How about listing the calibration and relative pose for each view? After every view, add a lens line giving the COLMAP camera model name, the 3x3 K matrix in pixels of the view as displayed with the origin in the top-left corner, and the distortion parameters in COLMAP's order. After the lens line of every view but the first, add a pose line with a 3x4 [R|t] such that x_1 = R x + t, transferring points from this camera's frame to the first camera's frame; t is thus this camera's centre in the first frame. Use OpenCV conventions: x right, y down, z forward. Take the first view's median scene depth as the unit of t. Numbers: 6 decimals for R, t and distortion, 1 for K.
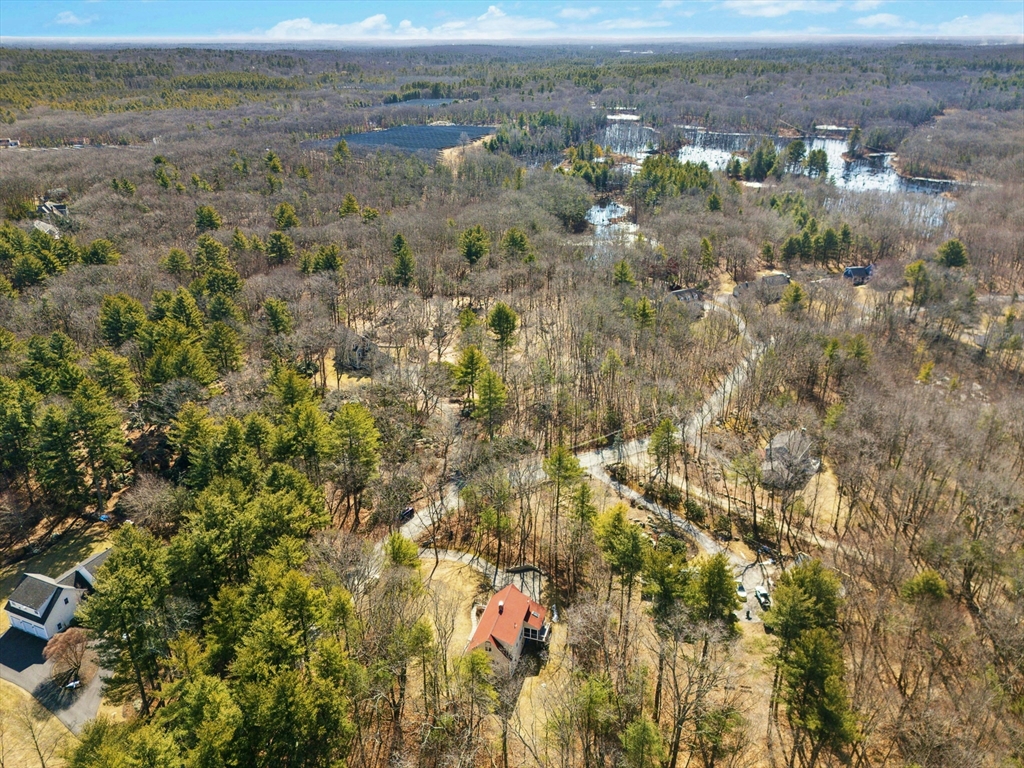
lens RADIAL K [[732.0, 0, 514.3], [0, 732.0, 383.4], [0, 0, 1]] dist [0.012502, -0.002050]
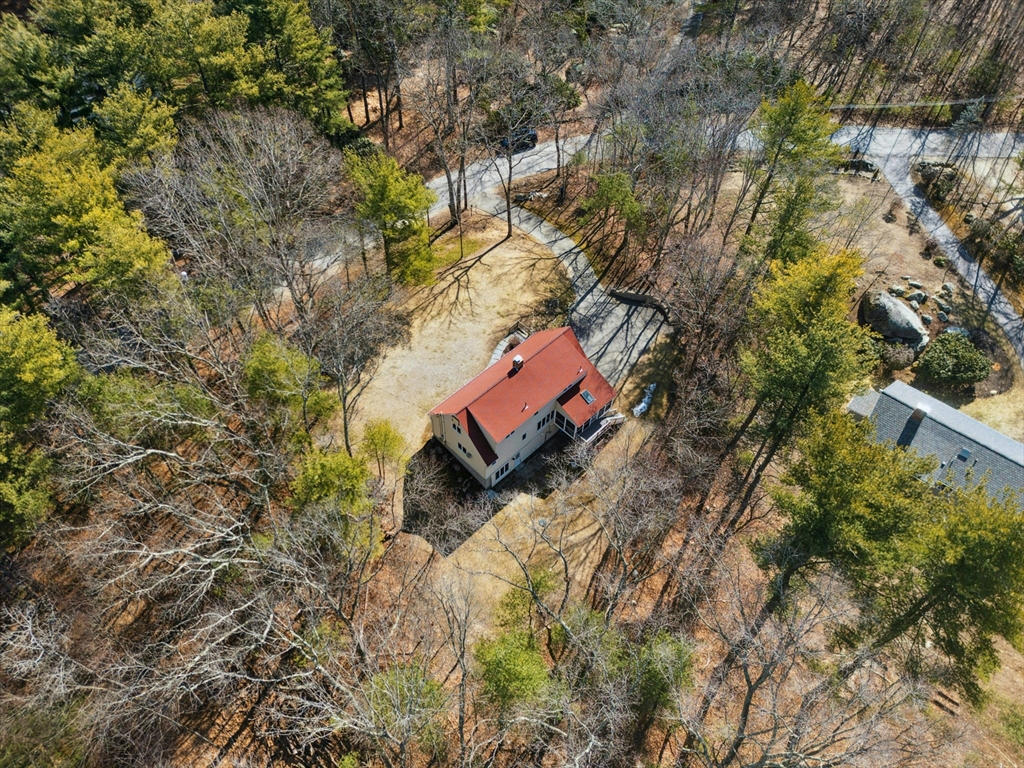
lens RADIAL K [[732.0, 0, 507.8], [0, 732.0, 378.1], [0, 0, 1]] dist [0.012502, -0.002050]
pose [[0.864755, 0.395495, -0.309487, 0.107073], [-0.201687, 0.837894, 0.507204, 0.038726], [0.459914, -0.376188, 0.804339, 0.436108]]
